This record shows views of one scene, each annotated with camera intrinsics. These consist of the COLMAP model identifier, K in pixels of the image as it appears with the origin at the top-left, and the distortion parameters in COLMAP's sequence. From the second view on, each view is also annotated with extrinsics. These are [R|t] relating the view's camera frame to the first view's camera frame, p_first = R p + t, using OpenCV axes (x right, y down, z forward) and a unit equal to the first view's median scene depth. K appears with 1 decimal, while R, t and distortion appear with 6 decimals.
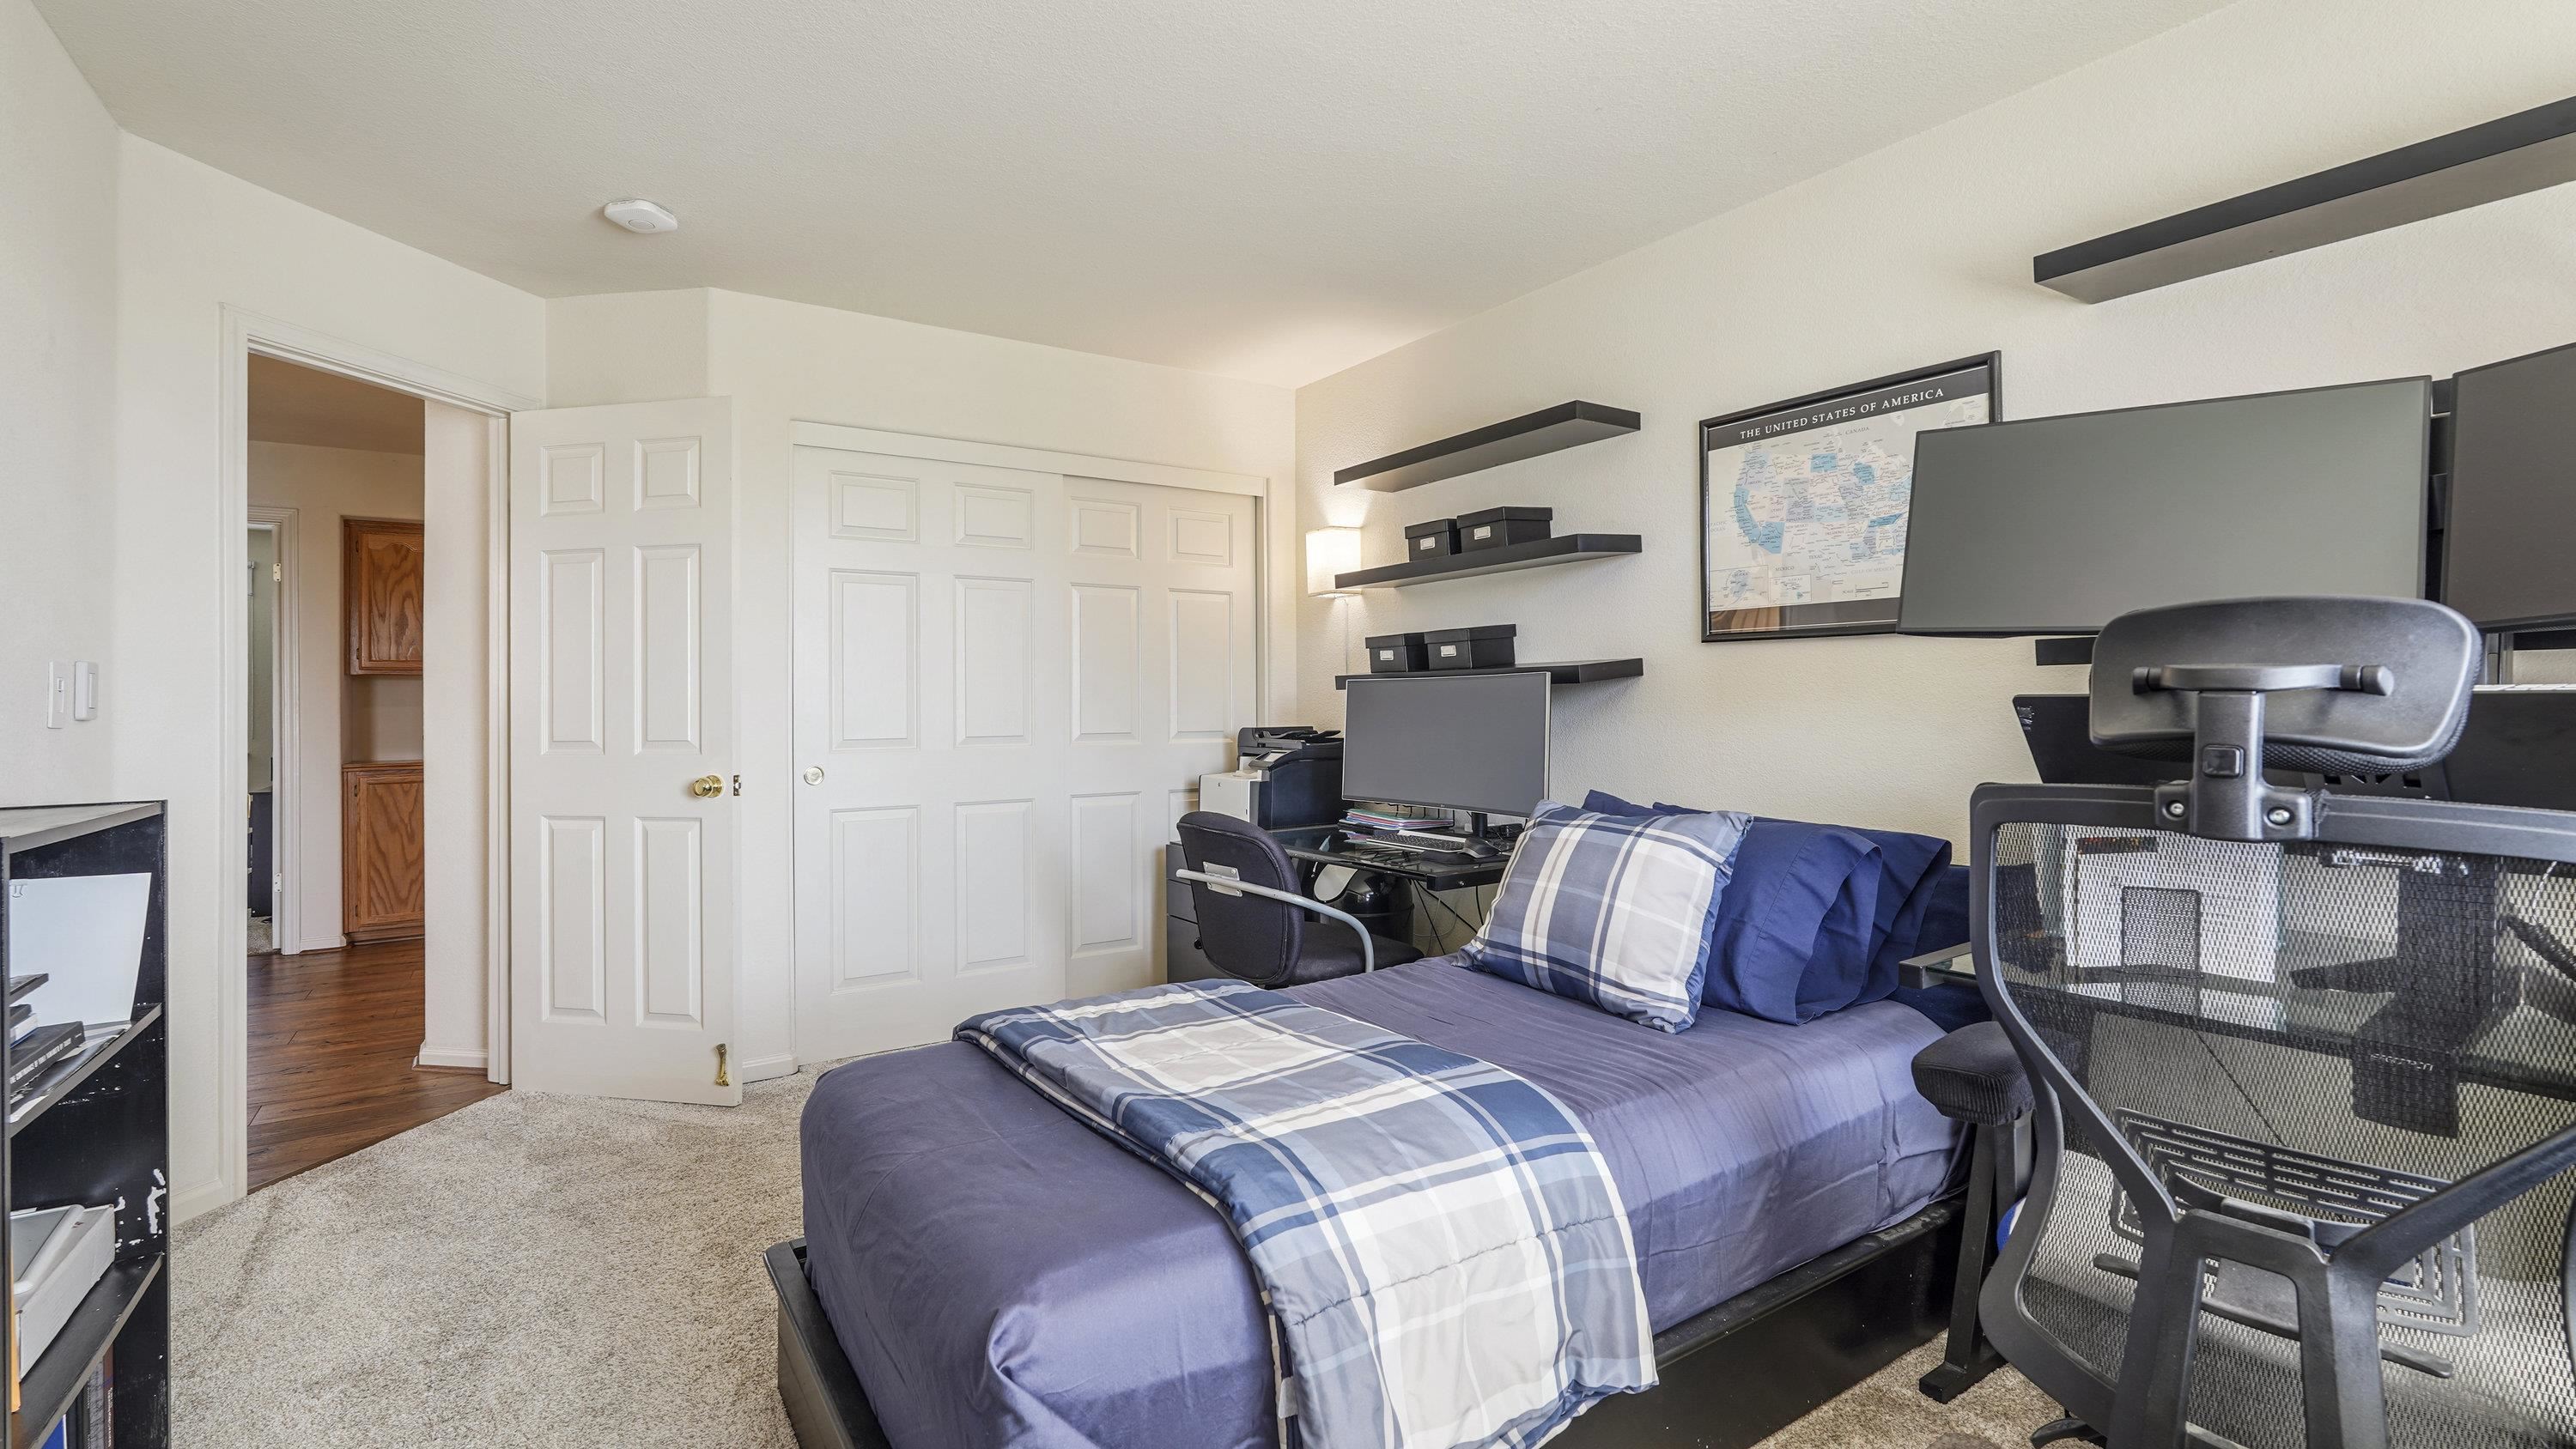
lens RADIAL K [[1151.4, 0, 1280.2], [0, 1151.4, 716.8], [0, 0, 1]] dist [-0.003198, 0.000392]
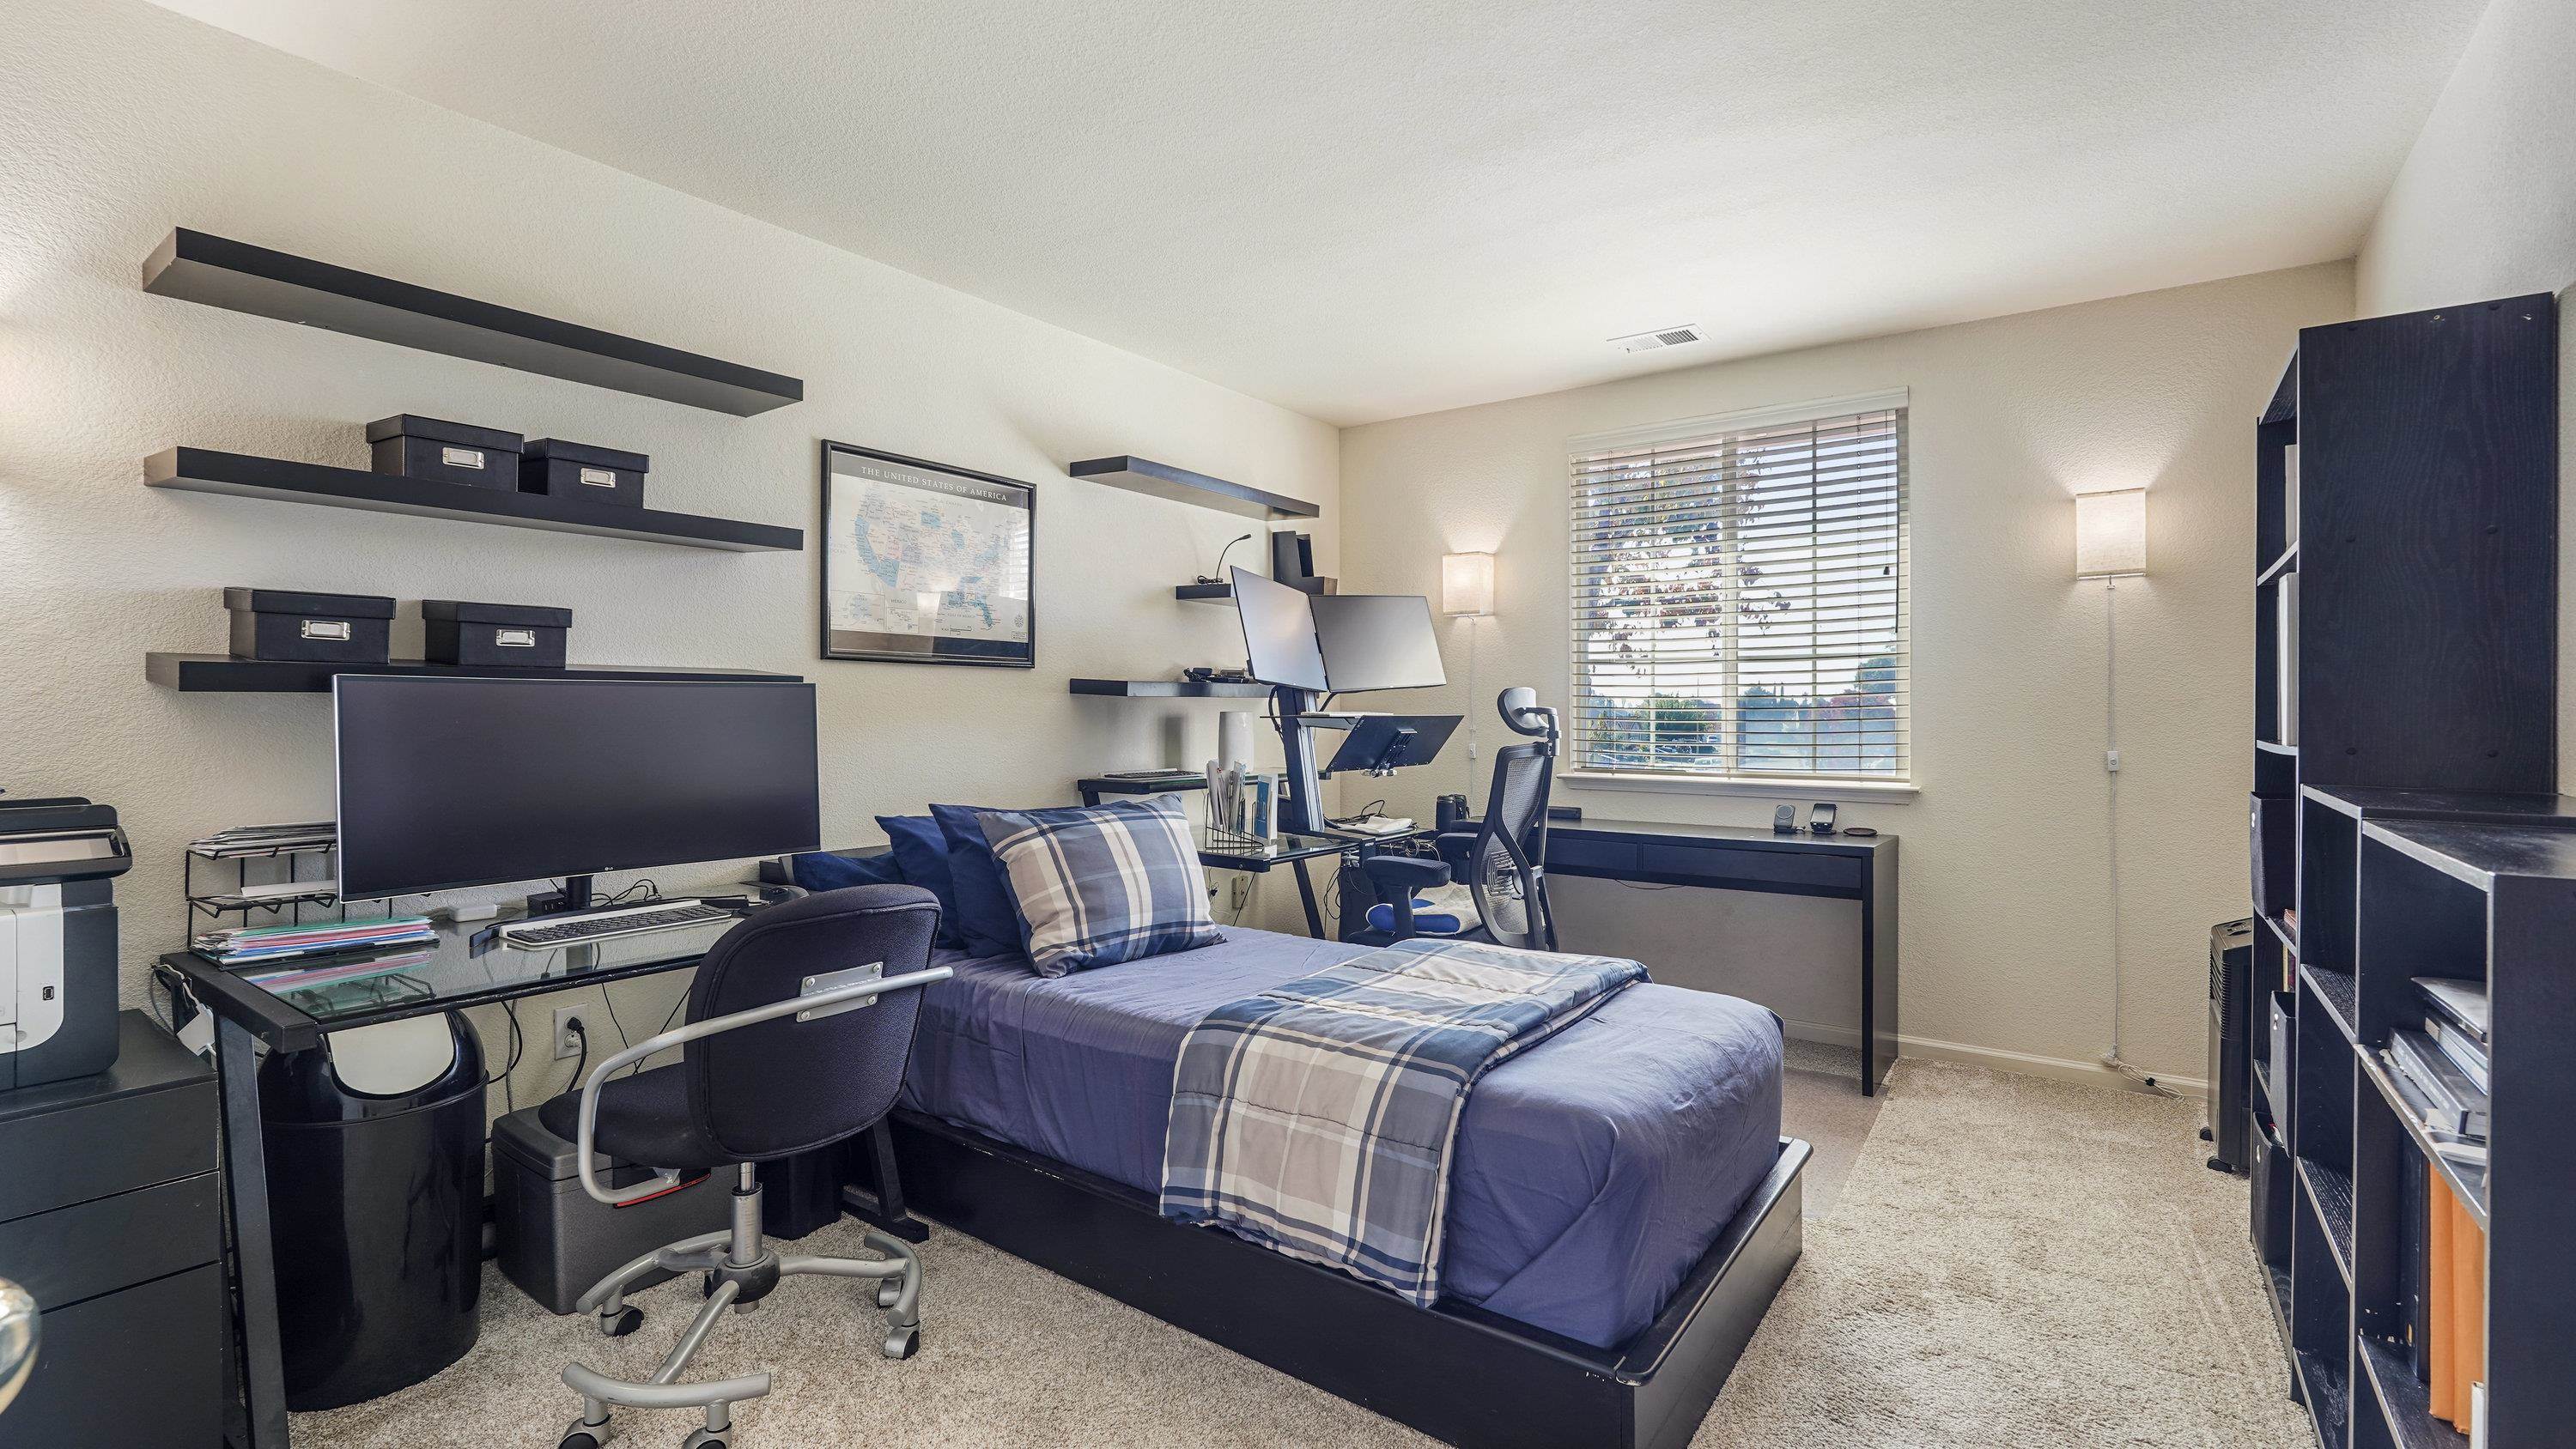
lens RADIAL K [[1151.4, 0, 1280.2], [0, 1151.4, 716.8], [0, 0, 1]] dist [-0.003198, 0.000392]
pose [[-0.335953, 0.002884, 0.941874, -0.761029], [0.012320, 0.999923, 0.001333, -0.009987], [-0.941798, 0.012052, -0.335963, 1.014749]]
